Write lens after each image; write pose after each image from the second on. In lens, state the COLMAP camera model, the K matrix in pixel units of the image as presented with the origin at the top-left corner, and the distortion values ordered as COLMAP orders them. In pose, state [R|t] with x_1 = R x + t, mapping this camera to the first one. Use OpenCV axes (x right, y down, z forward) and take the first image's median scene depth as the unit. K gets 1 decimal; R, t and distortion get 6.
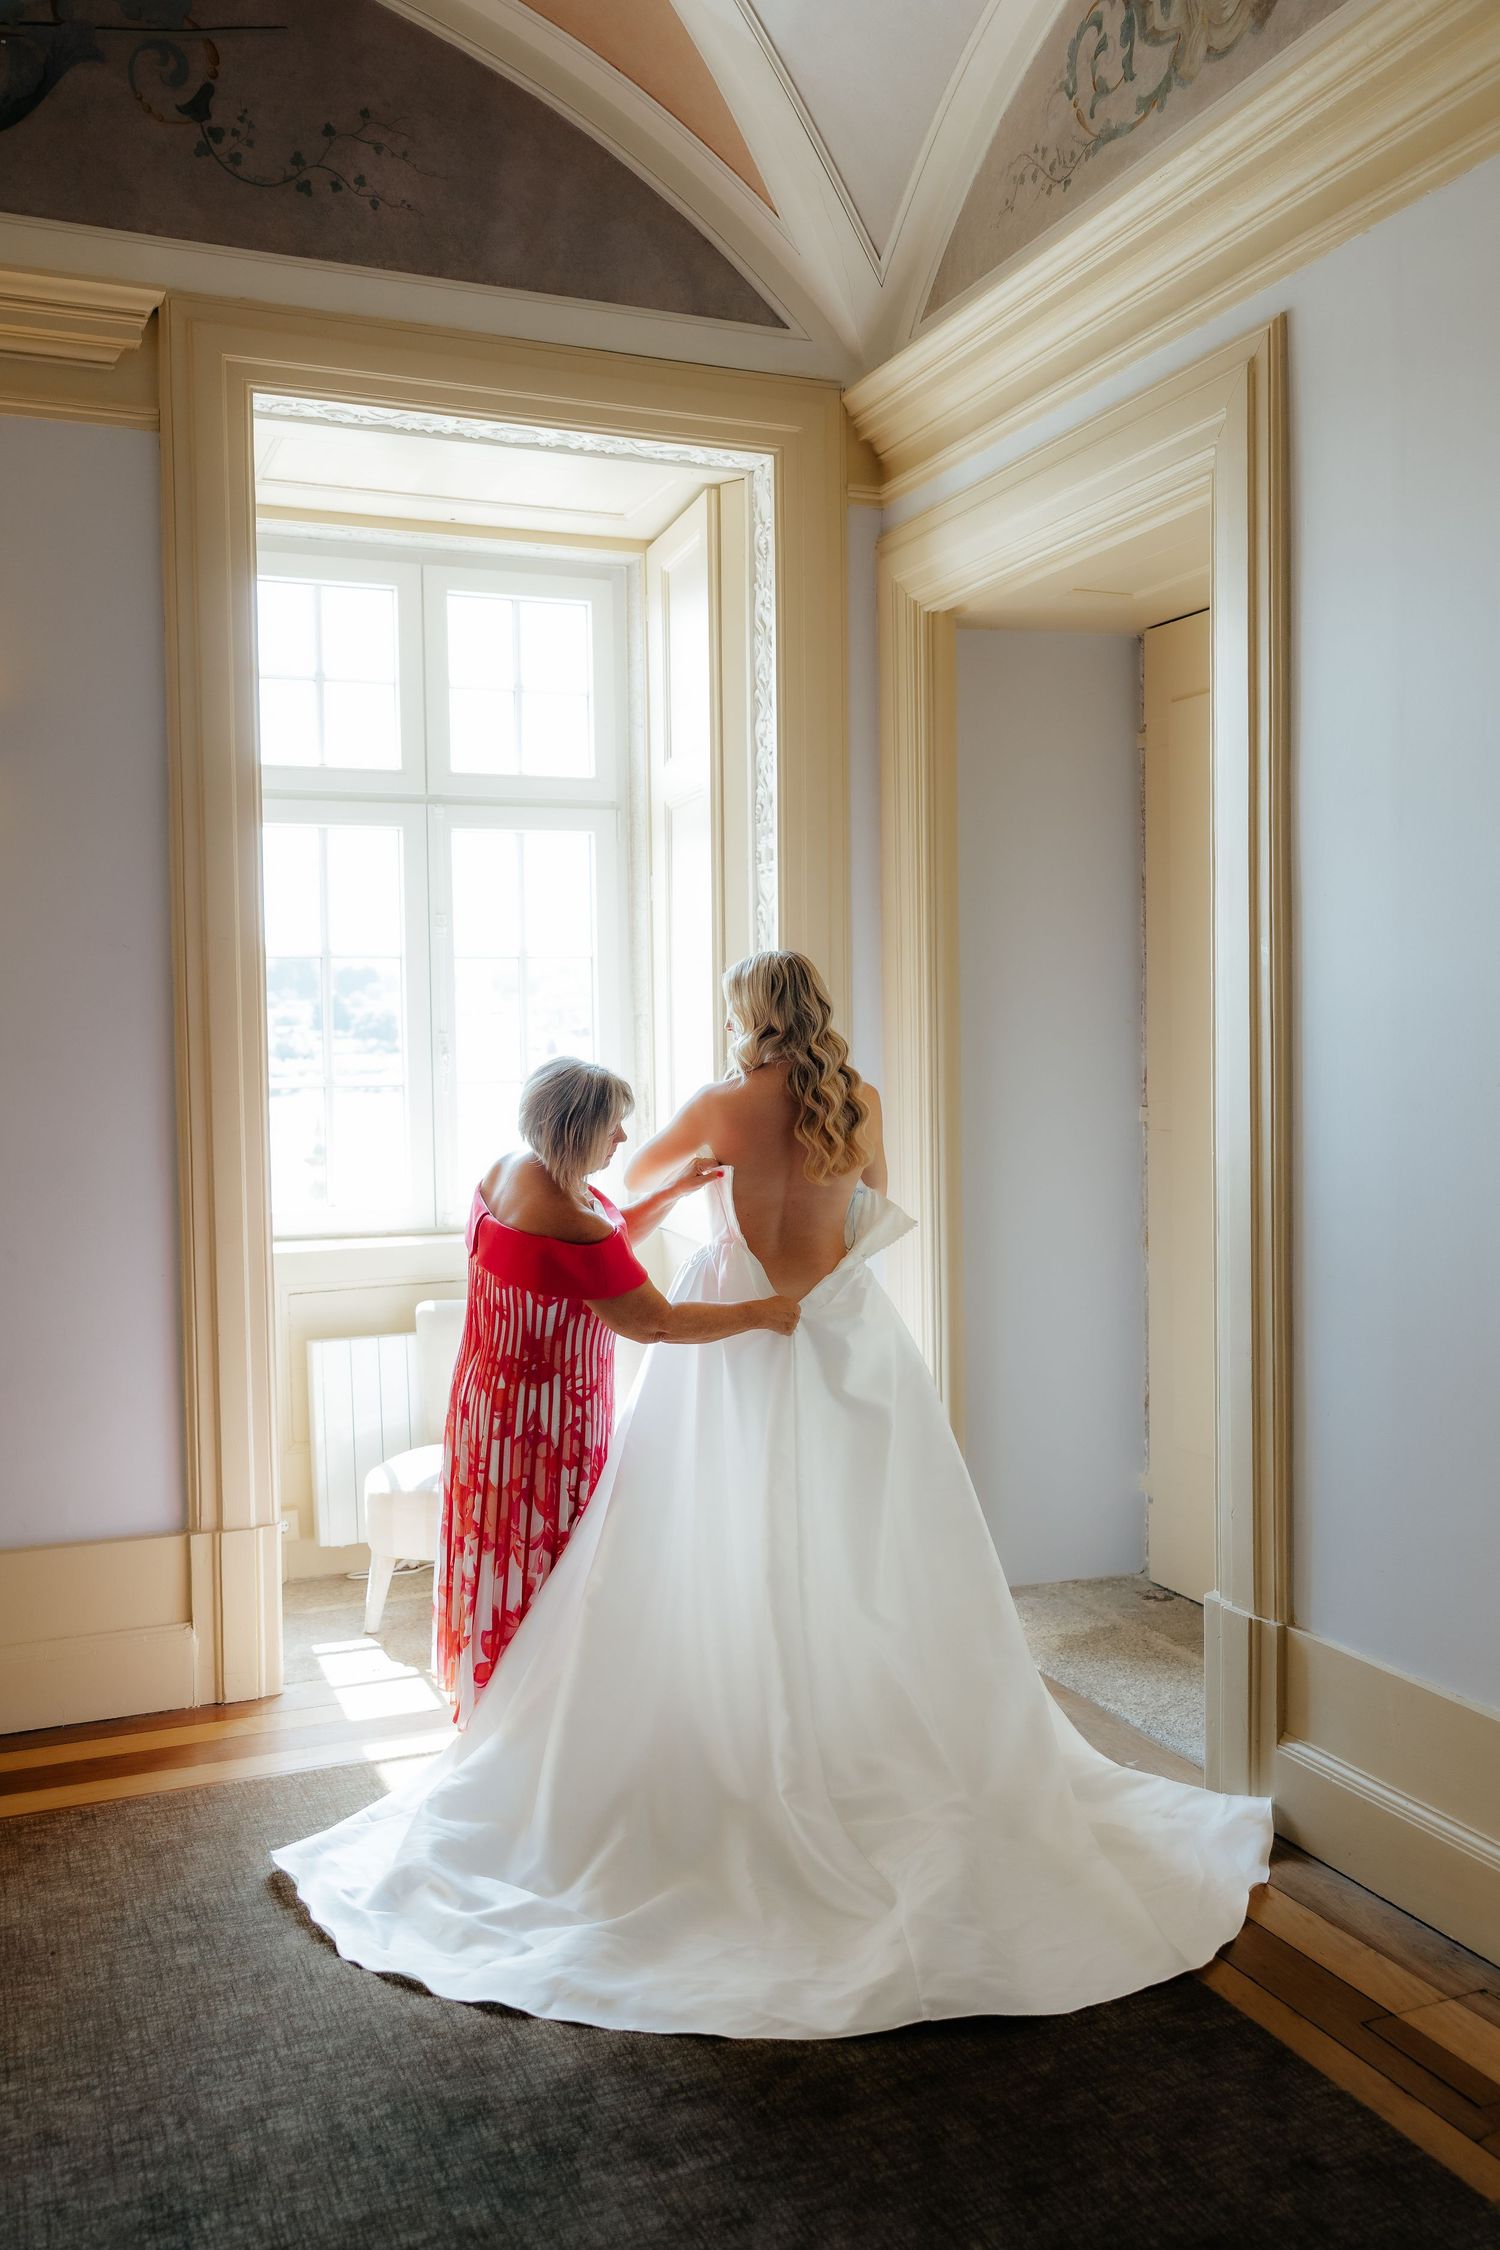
lens RADIAL K [[1856.9, 0, 750.0], [0, 1856.9, 1125.0], [0, 0, 1]] dist [-0.049796, 0.055389]
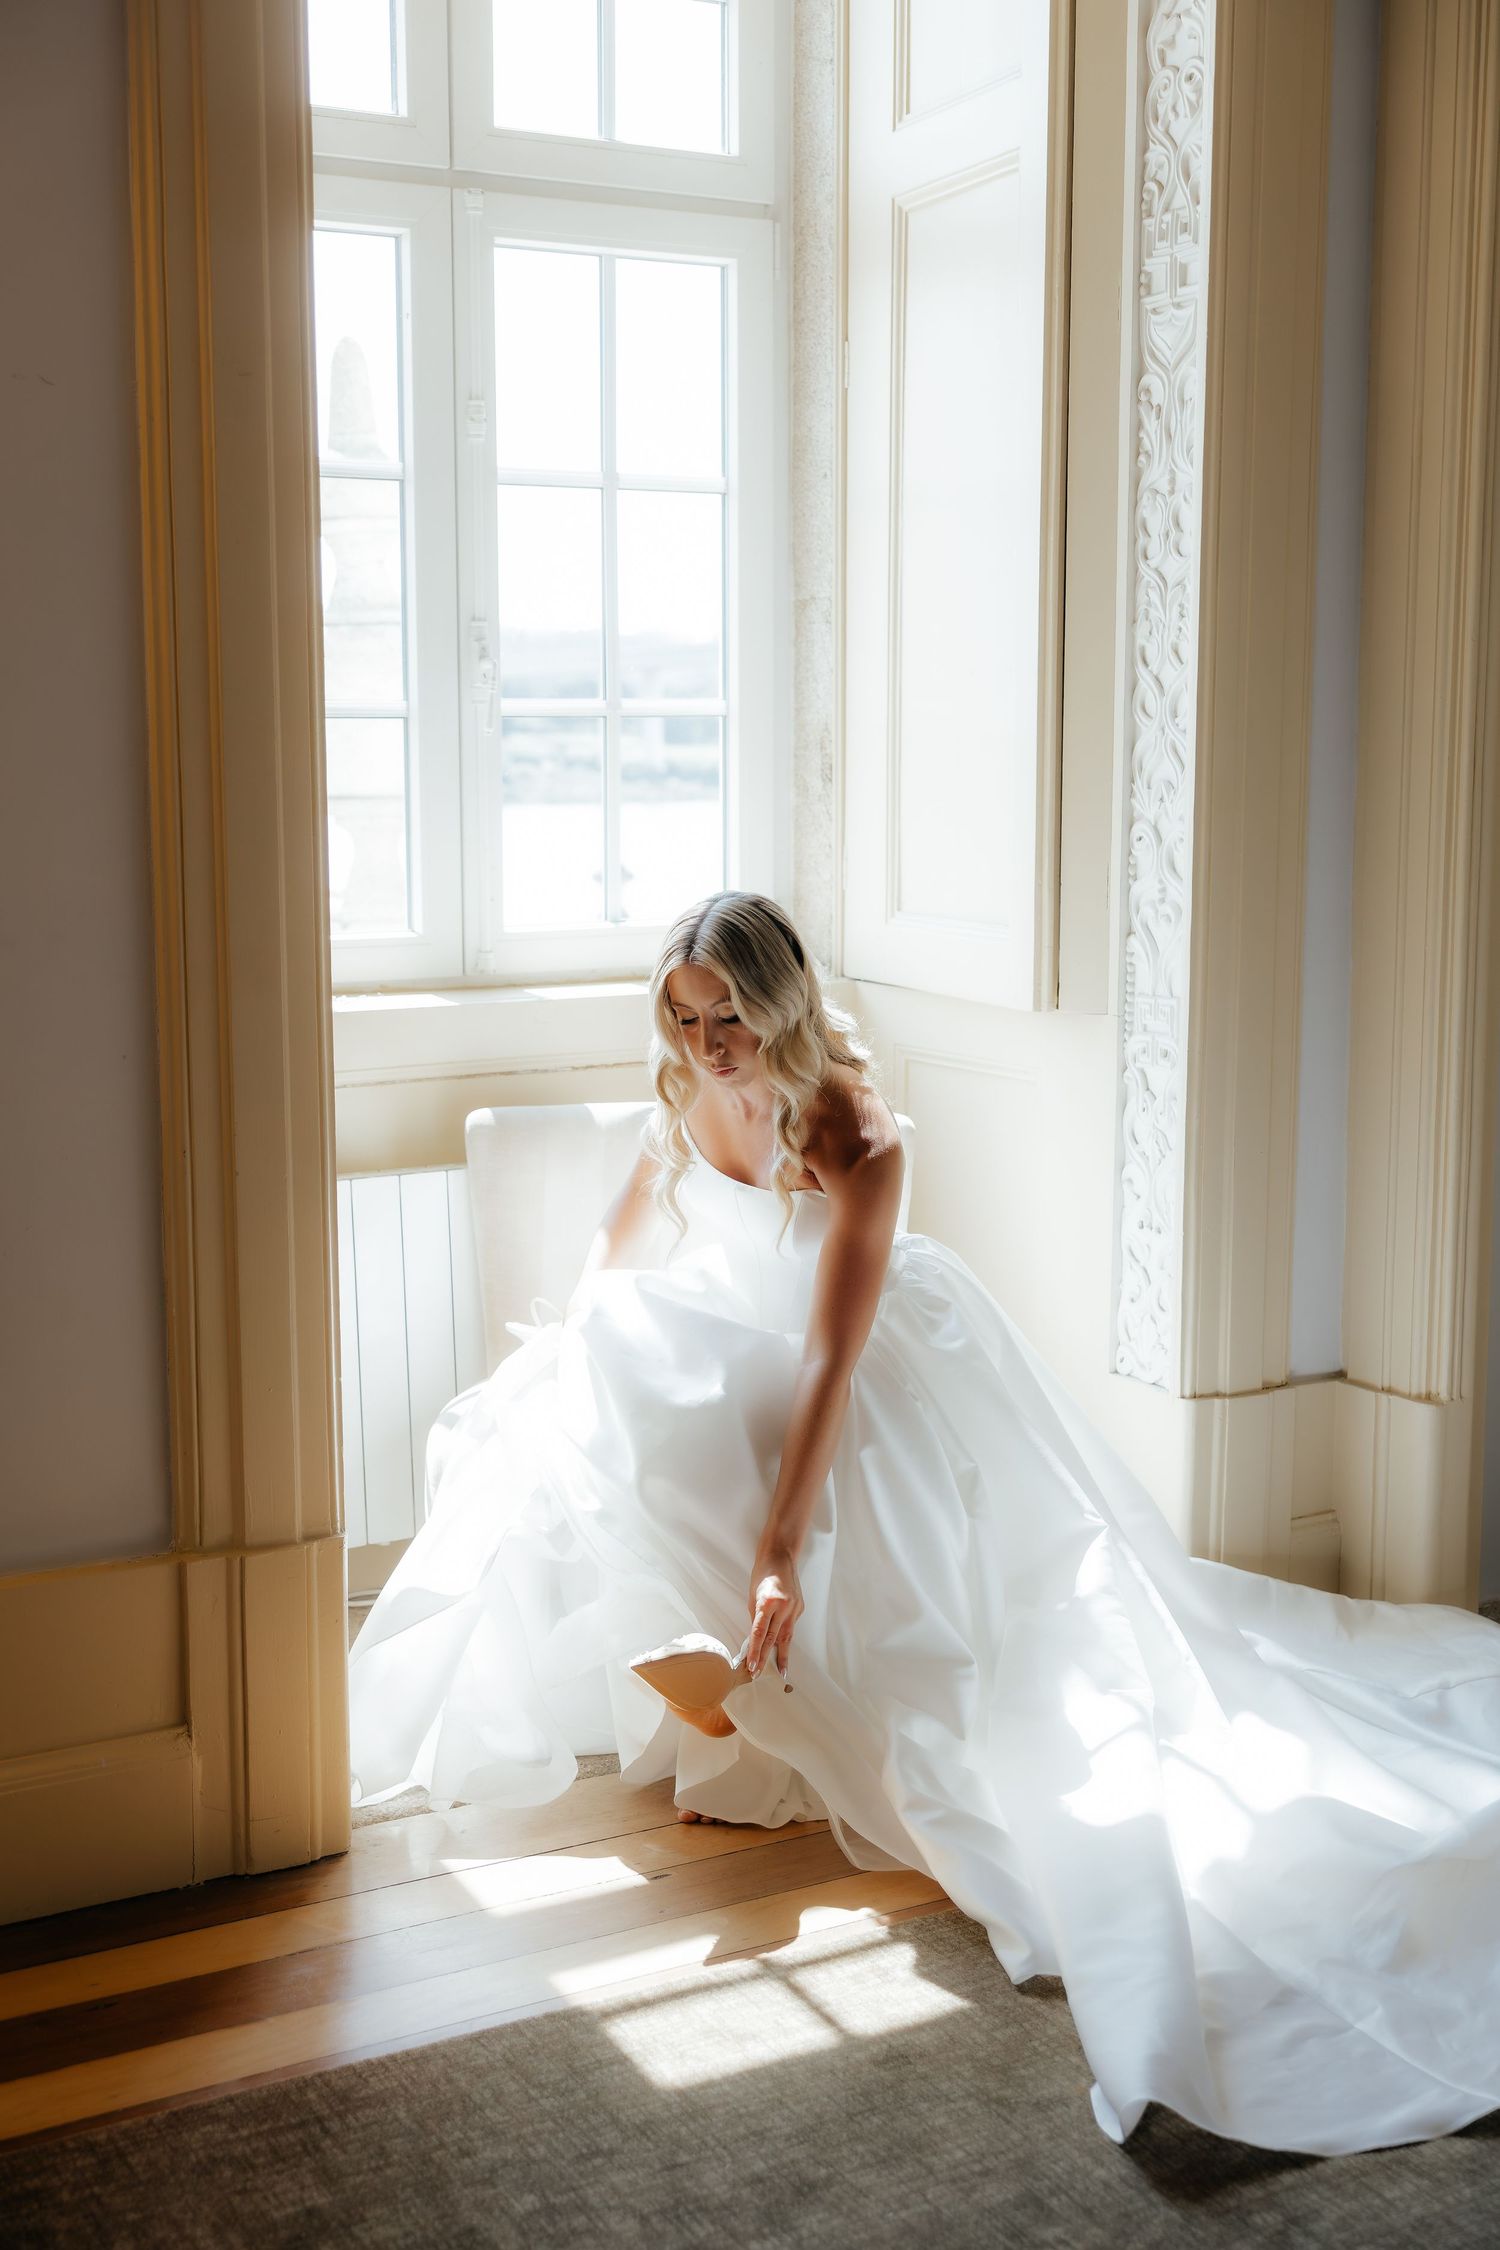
lens RADIAL K [[2673.4, 0, 745.0], [0, 2673.4, 1112.7], [0, 0, 1]] dist [0.006647, 0.005193]
pose [[0.994138, -0.001205, 0.108115, -0.231223], [-0.008500, 0.995972, 0.089261, 0.032108], [-0.107787, -0.089656, 0.990123, 0.264246]]
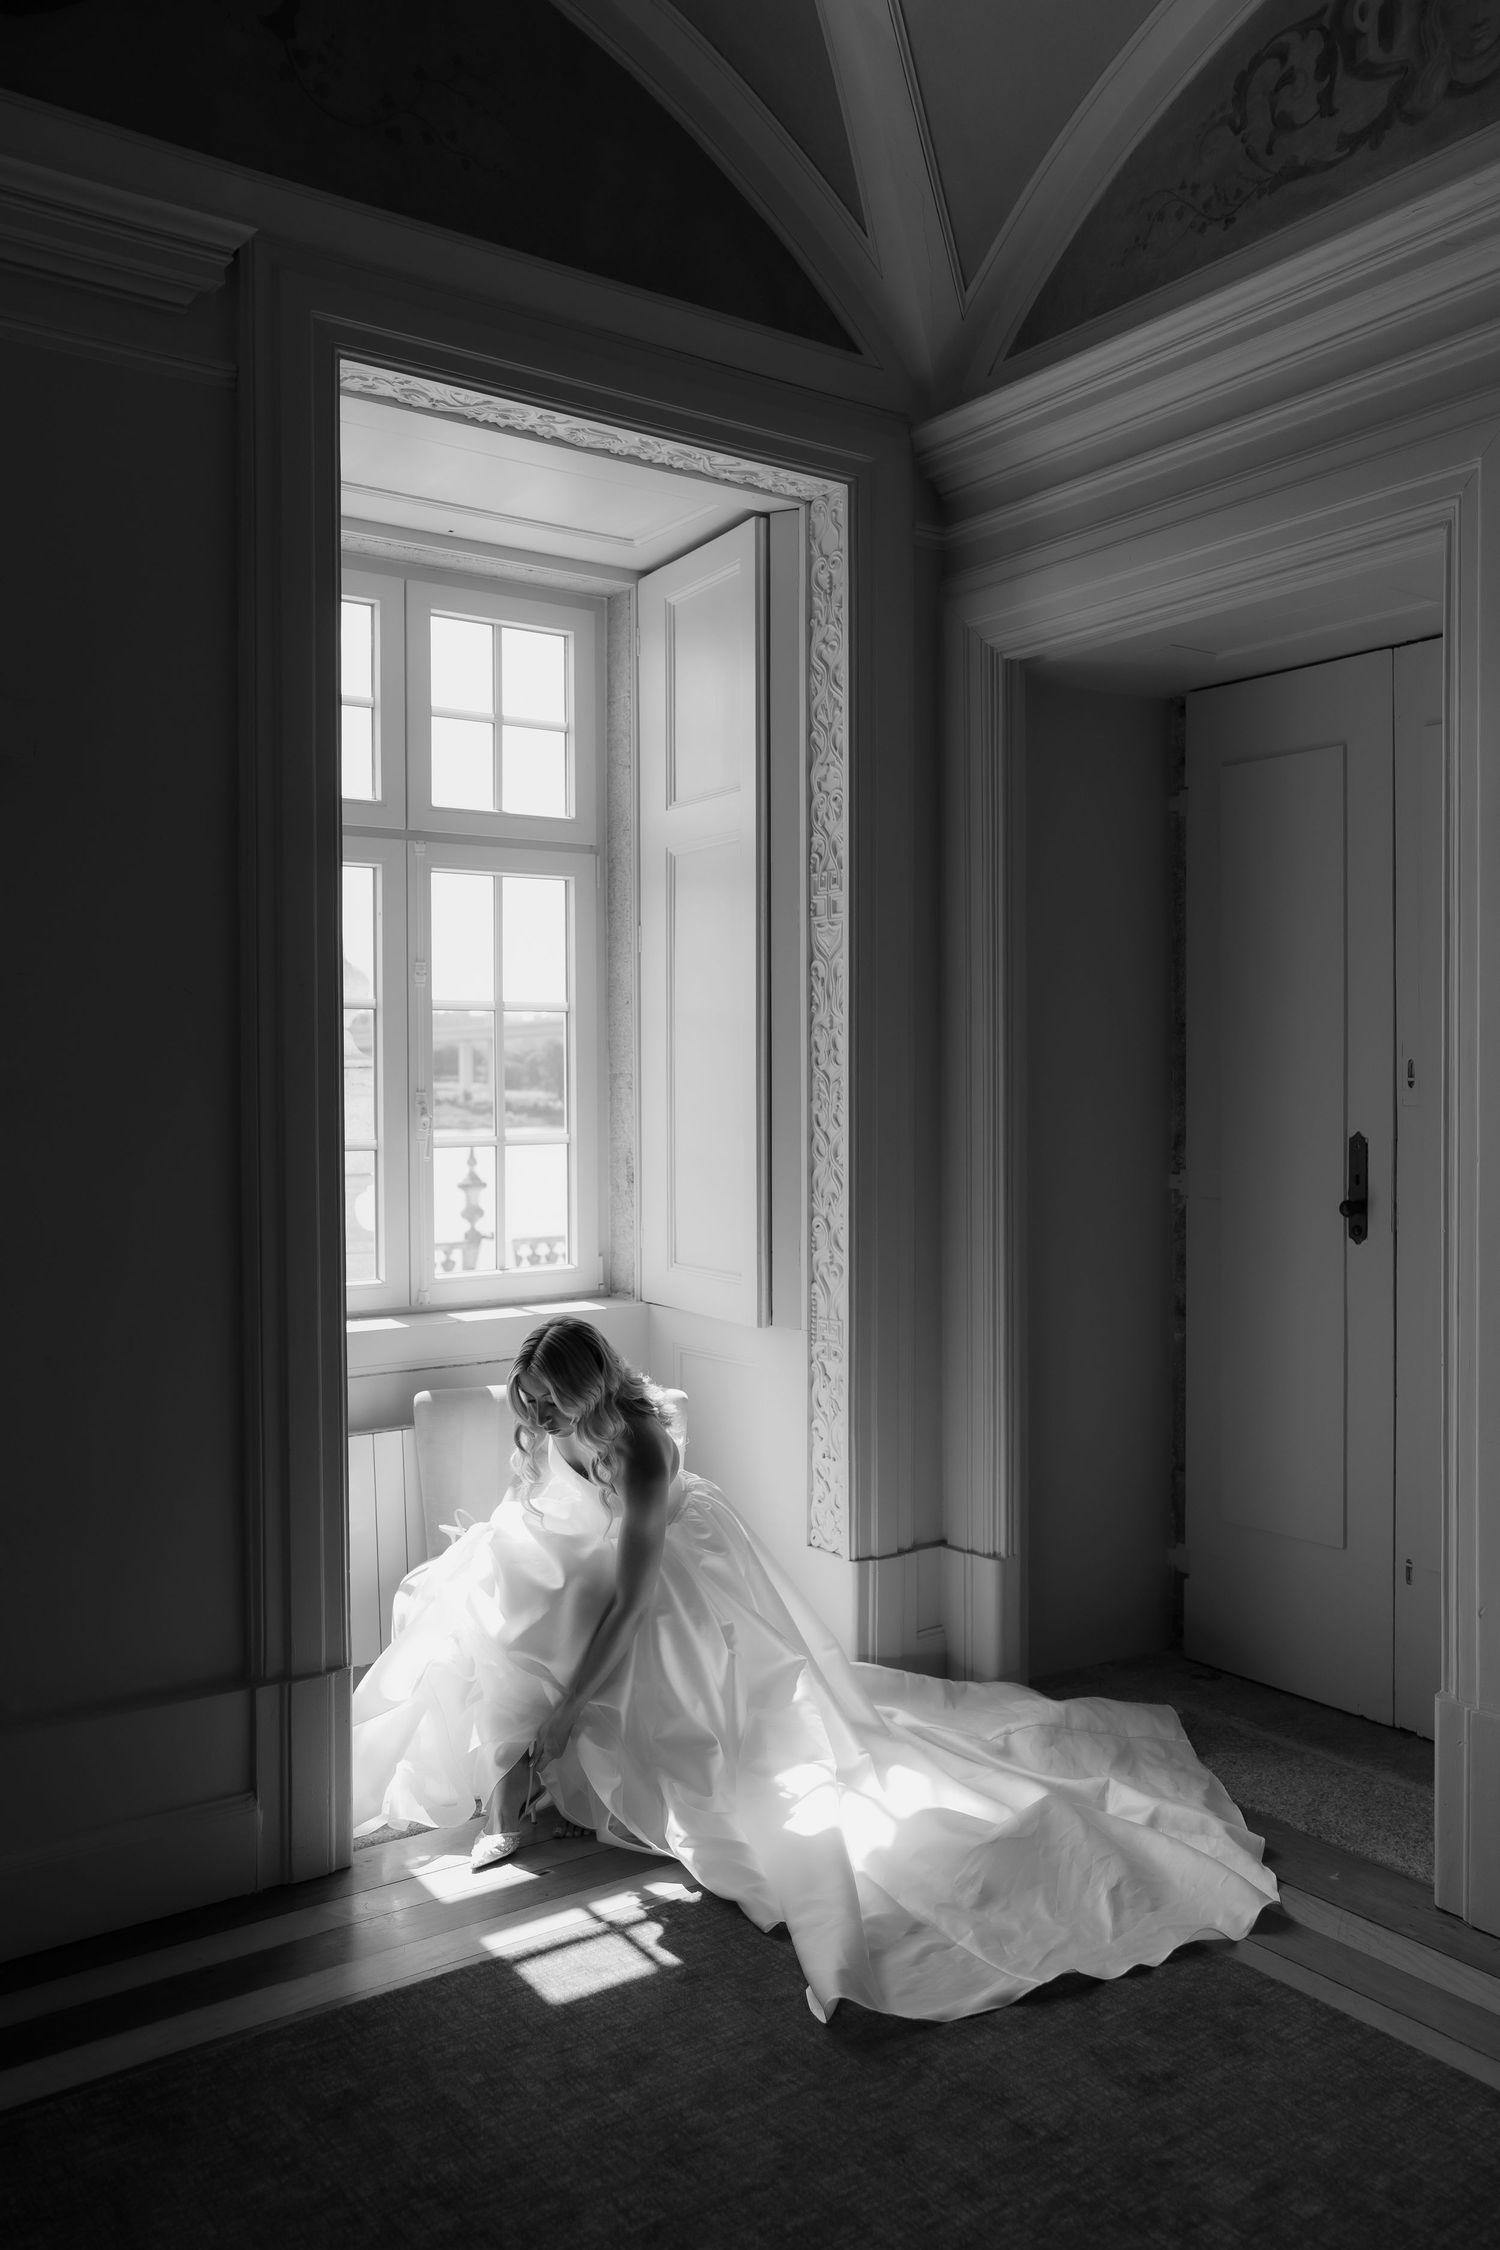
lens RADIAL K [[1780.3, 0, 740.8], [0, 1780.3, 1109.4], [0, 0, 1]] dist [-0.050311, 0.098535]
pose [[0.977926, 0.007432, 0.208819, -0.259232], [0.000411, 0.999297, -0.037488, -0.010690], [-0.208951, 0.036746, 0.977235, 0.155757]]
